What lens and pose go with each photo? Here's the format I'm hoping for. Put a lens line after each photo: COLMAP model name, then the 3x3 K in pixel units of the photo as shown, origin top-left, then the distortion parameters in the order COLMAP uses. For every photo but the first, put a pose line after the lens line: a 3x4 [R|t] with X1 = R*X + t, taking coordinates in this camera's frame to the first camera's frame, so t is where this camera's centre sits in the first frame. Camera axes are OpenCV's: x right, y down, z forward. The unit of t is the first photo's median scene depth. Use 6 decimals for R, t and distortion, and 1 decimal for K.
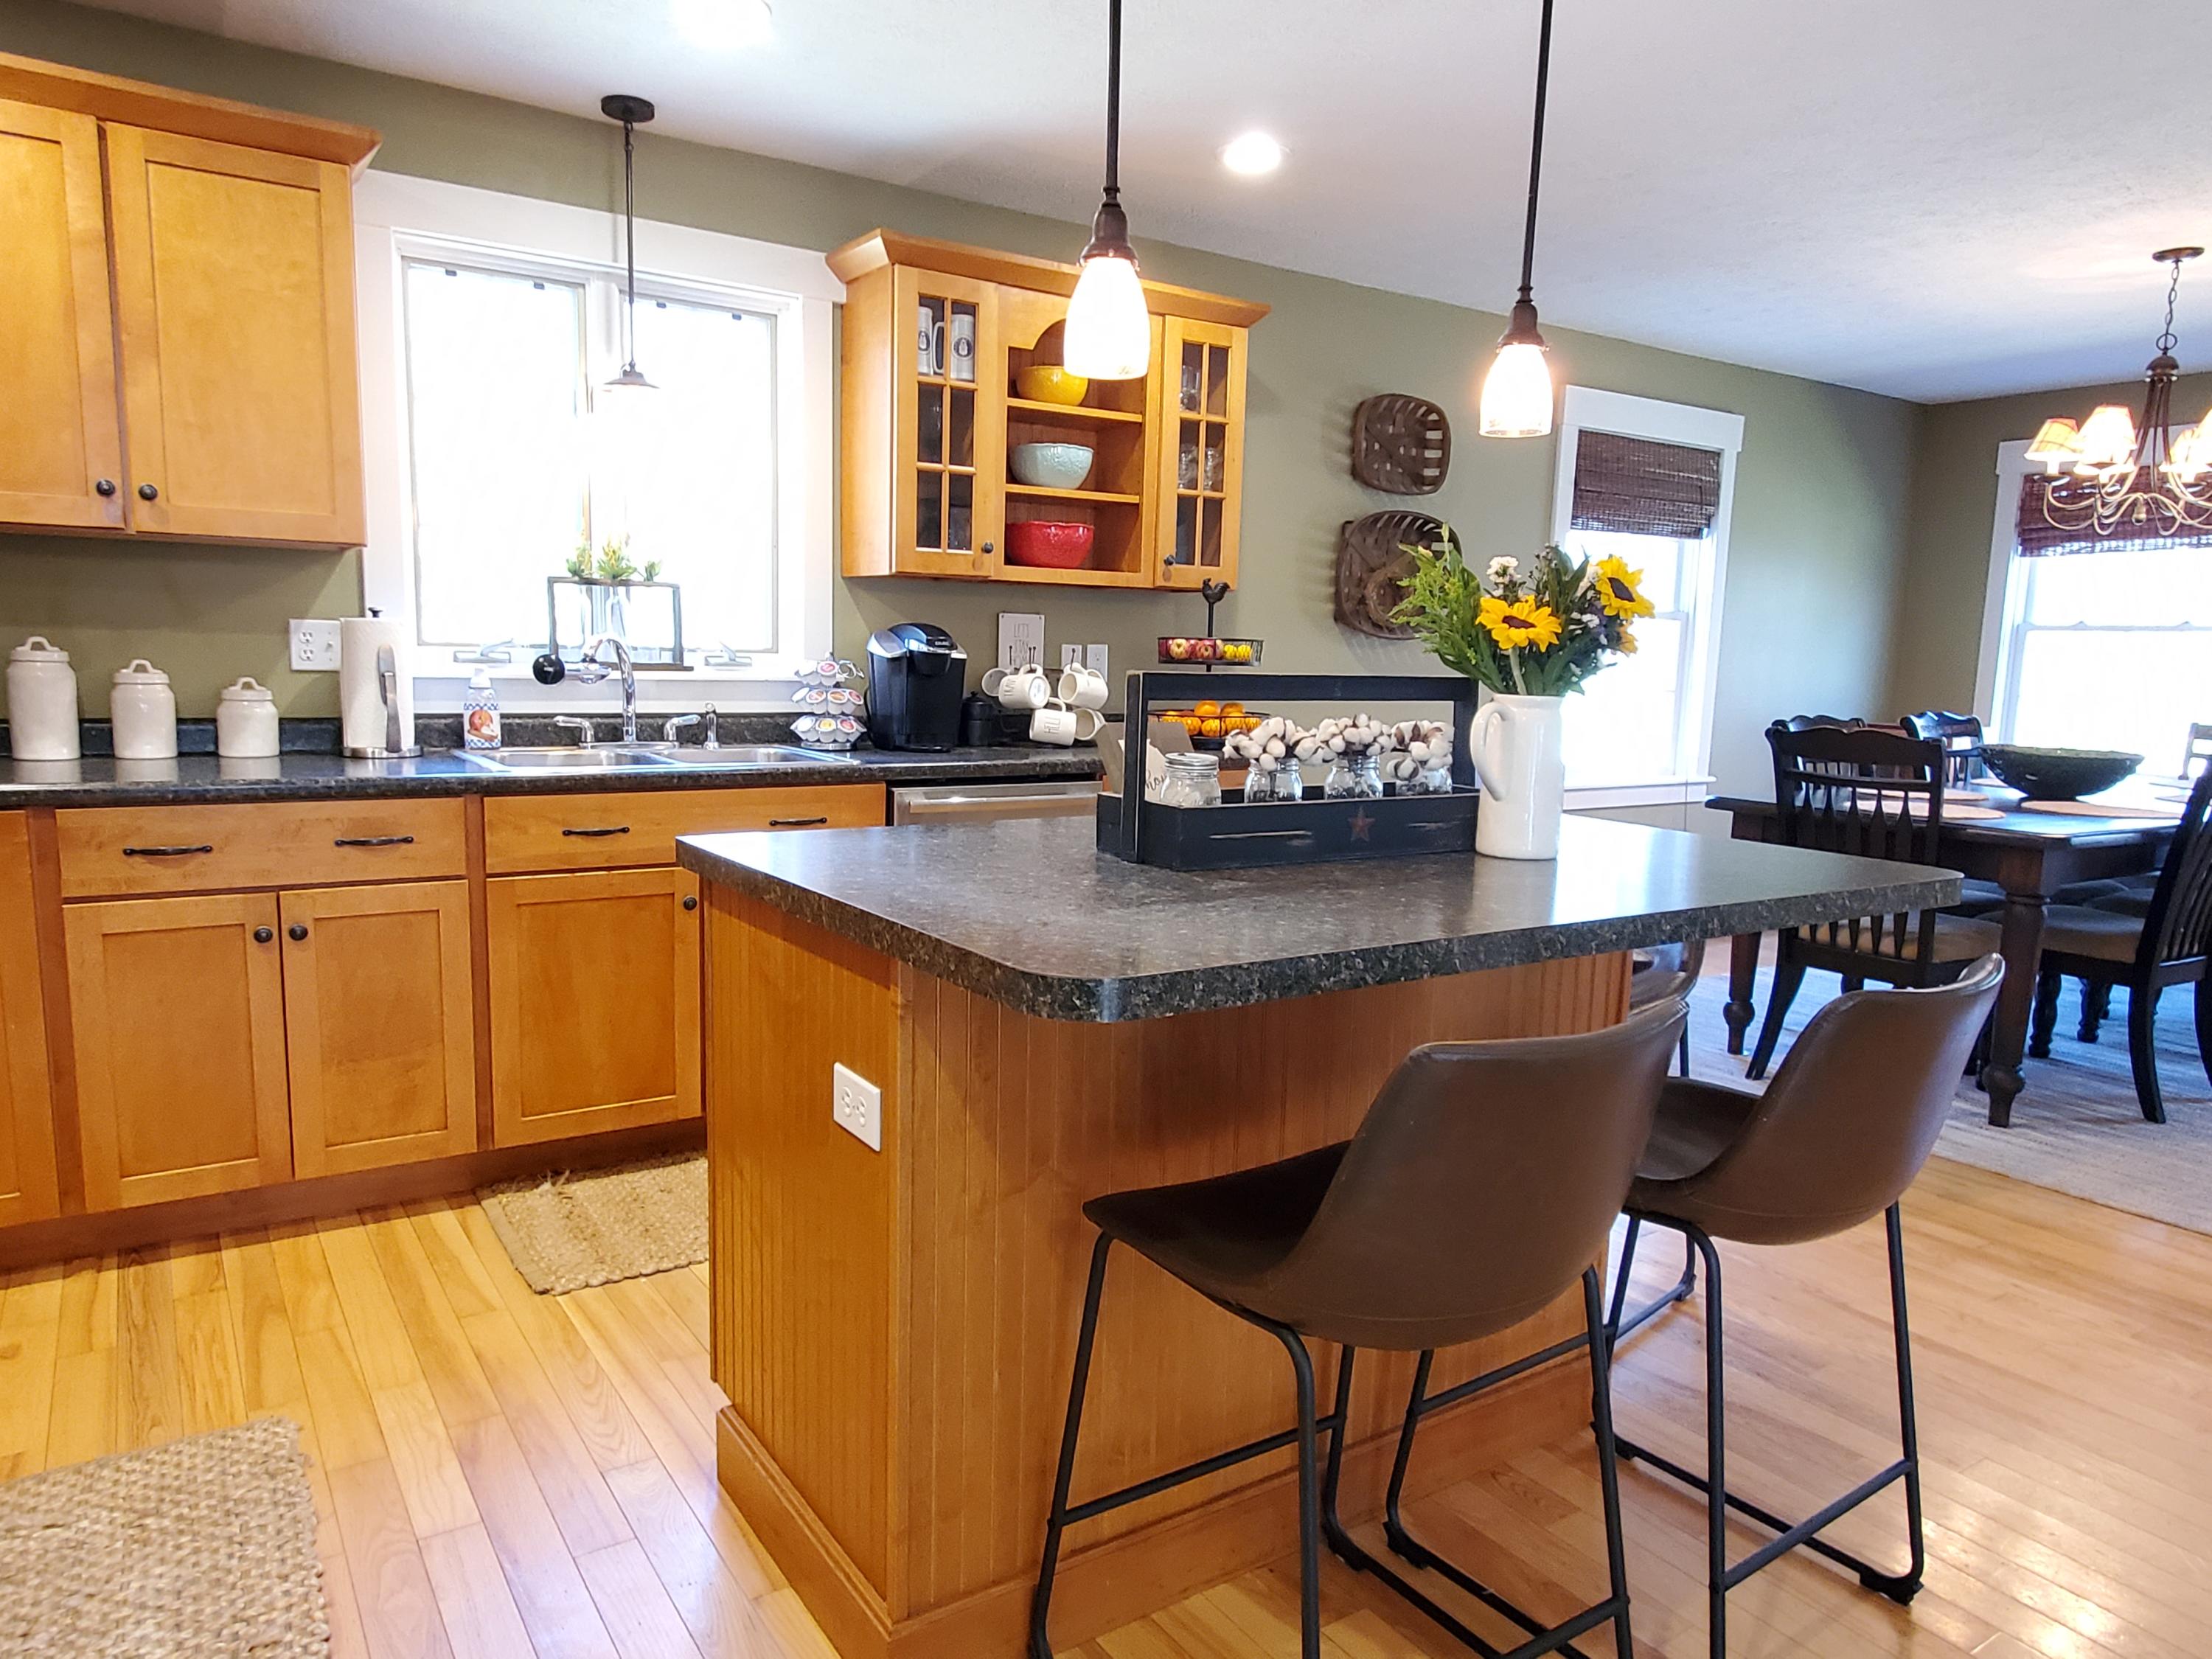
lens RADIAL K [[1432.2, 0, 1104.2], [0, 1432.2, 839.1], [0, 0, 1]] dist [0.002729, 0.000774]
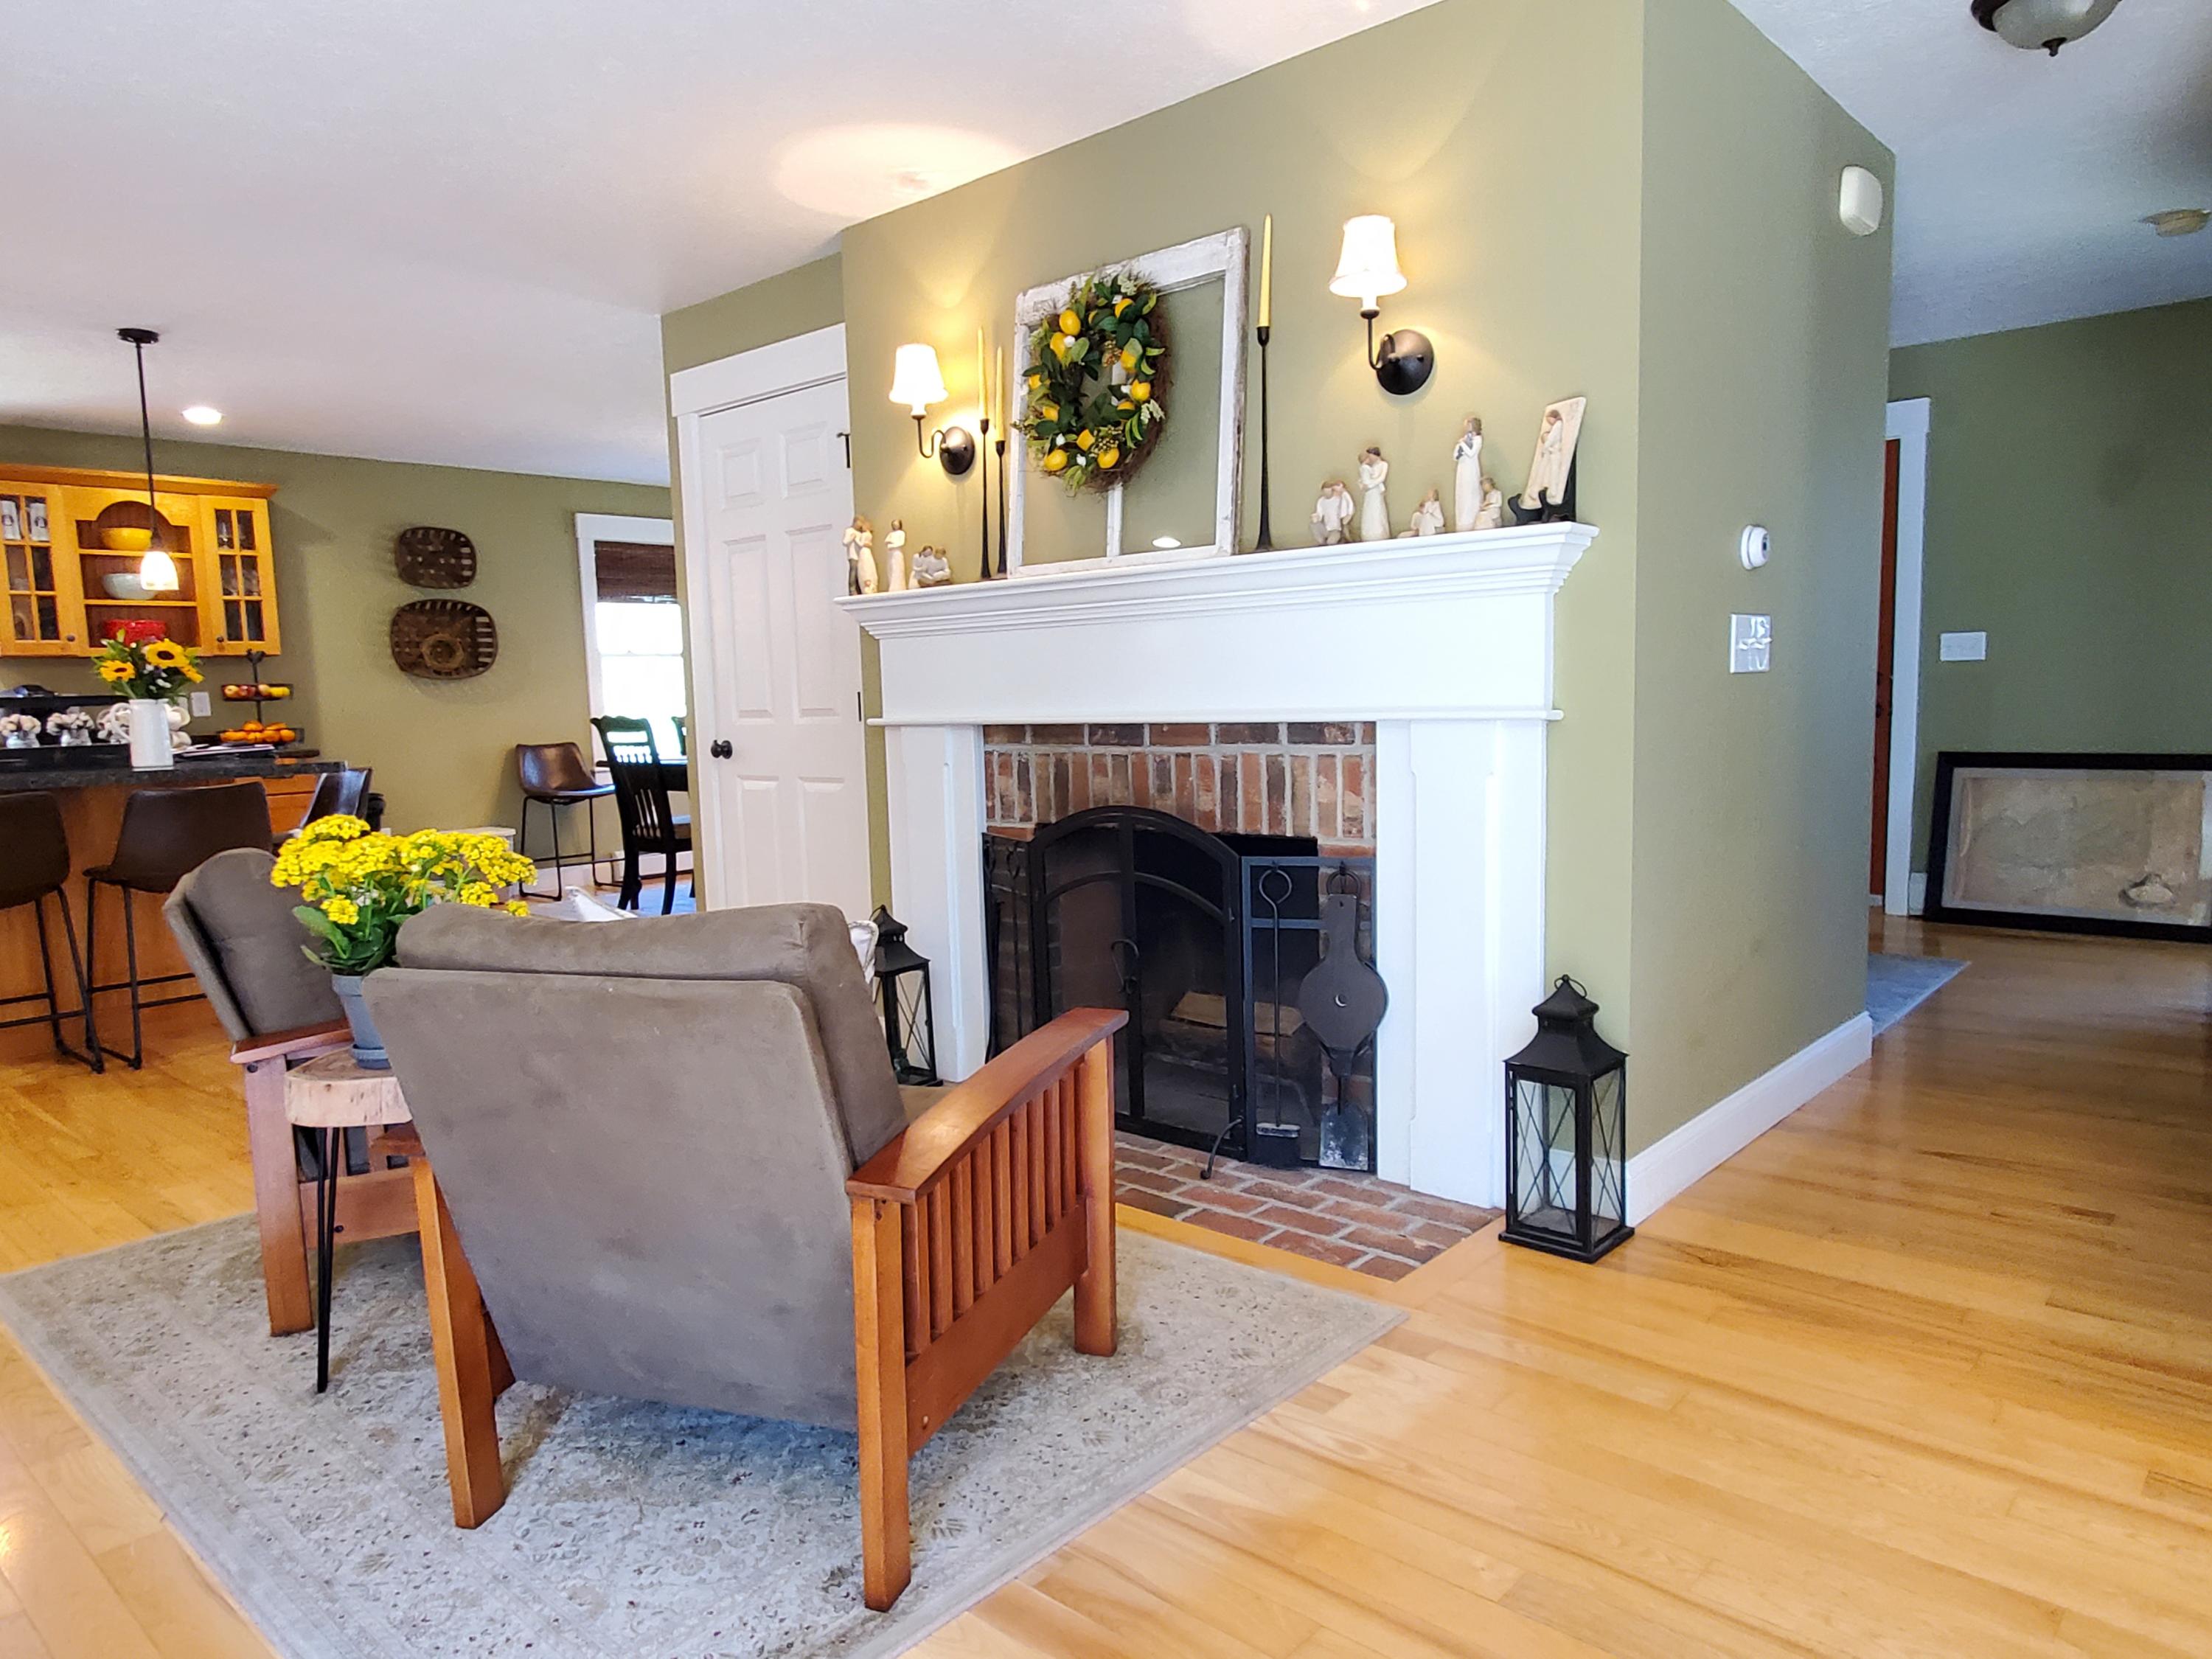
lens RADIAL K [[1432.2, 0, 1107.0], [0, 1432.2, 828.1], [0, 0, 1]] dist [0.002729, 0.000774]
pose [[0.968593, -0.077542, 0.236253, 0.623144], [0.086598, 0.995845, -0.028185, 0.156248], [-0.233086, 0.047759, 0.971283, -0.829036]]
